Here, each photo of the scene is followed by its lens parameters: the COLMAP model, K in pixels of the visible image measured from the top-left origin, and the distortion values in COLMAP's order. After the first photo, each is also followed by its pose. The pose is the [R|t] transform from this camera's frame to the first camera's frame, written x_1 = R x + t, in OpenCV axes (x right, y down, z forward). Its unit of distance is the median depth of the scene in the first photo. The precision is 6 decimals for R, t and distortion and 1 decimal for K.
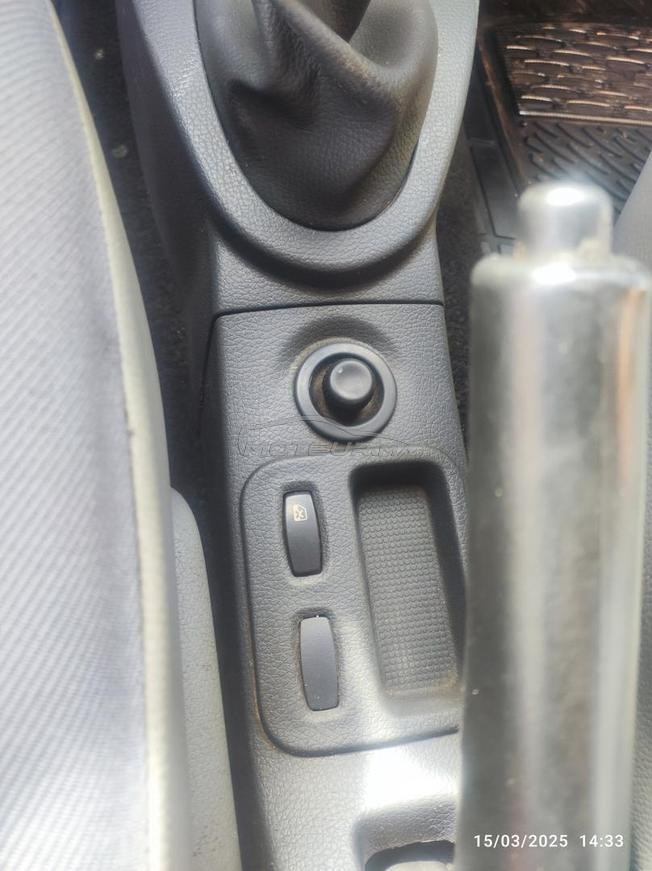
lens RADIAL K [[629.7, 0, 326.0], [0, 629.7, 435.5], [0, 0, 1]] dist [0.001234, 0.000822]
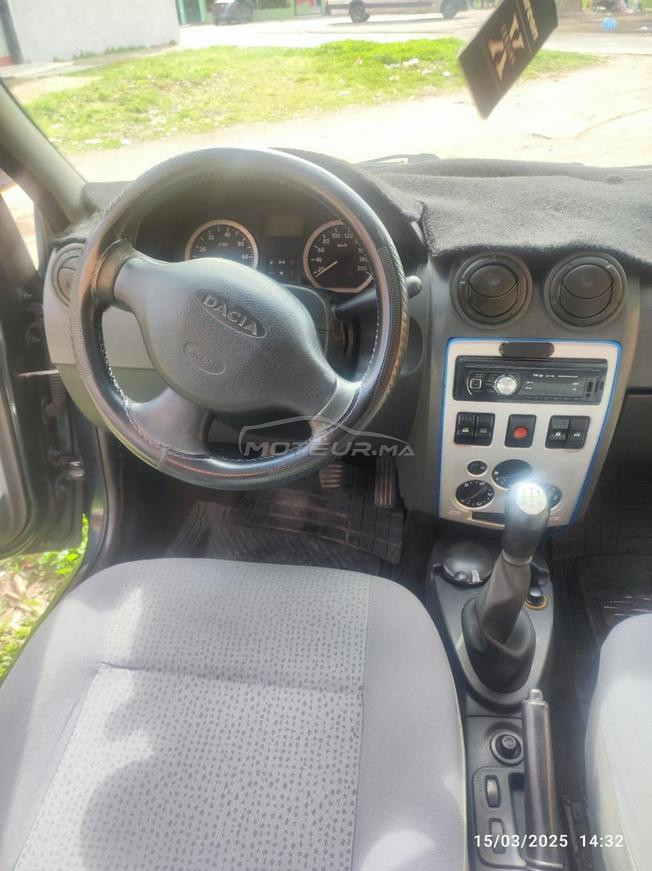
lens RADIAL K [[638.0, 0, 326.0], [0, 638.0, 435.5], [0, 0, 1]] dist [-0.000948, -0.000035]
pose [[0.953067, -0.029218, -0.301345, 0.174731], [-0.167858, 0.777352, -0.606257, 0.815009], [0.251965, 0.628387, 0.735964, -2.560149]]
